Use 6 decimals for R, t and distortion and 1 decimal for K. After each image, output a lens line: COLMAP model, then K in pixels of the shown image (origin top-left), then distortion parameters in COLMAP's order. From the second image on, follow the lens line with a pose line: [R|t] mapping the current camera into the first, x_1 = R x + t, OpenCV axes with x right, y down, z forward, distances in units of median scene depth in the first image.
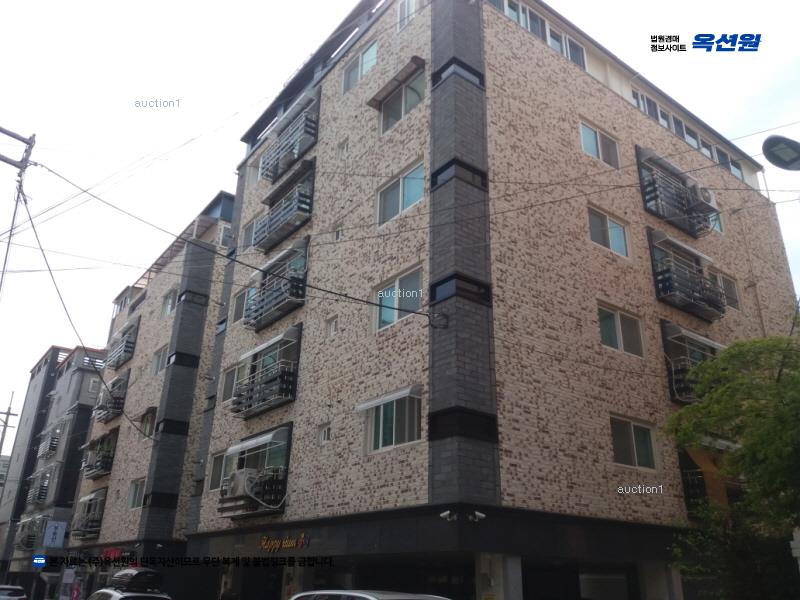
lens RADIAL K [[656.3, 0, 400.0], [0, 656.3, 300.0], [0, 0, 1]] dist [0.064543, -0.132836]
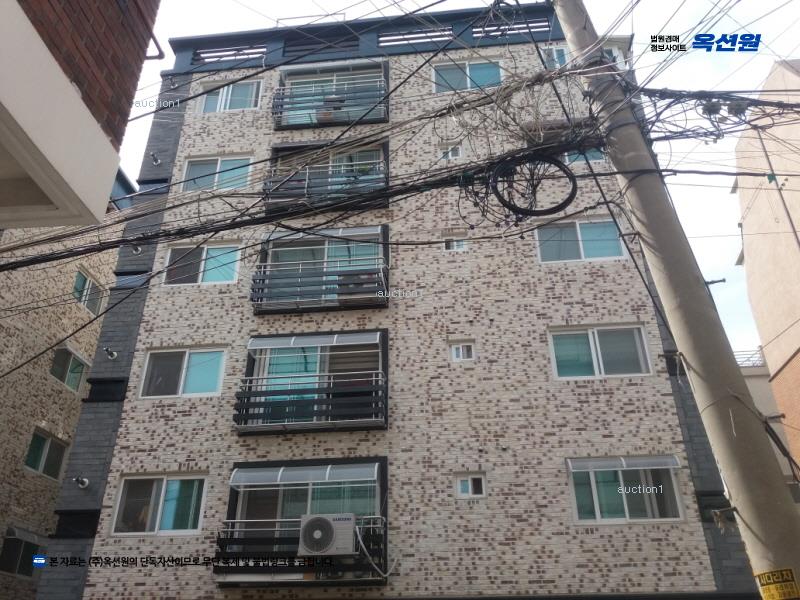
lens RADIAL K [[656.3, 0, 400.0], [0, 656.3, 300.0], [0, 0, 1]] dist [0.064543, -0.132836]
pose [[0.682849, 0.318922, 0.657271, -0.828650], [-0.269150, 0.946222, -0.179504, 0.171938], [-0.679173, -0.054330, 0.731965, 0.534317]]
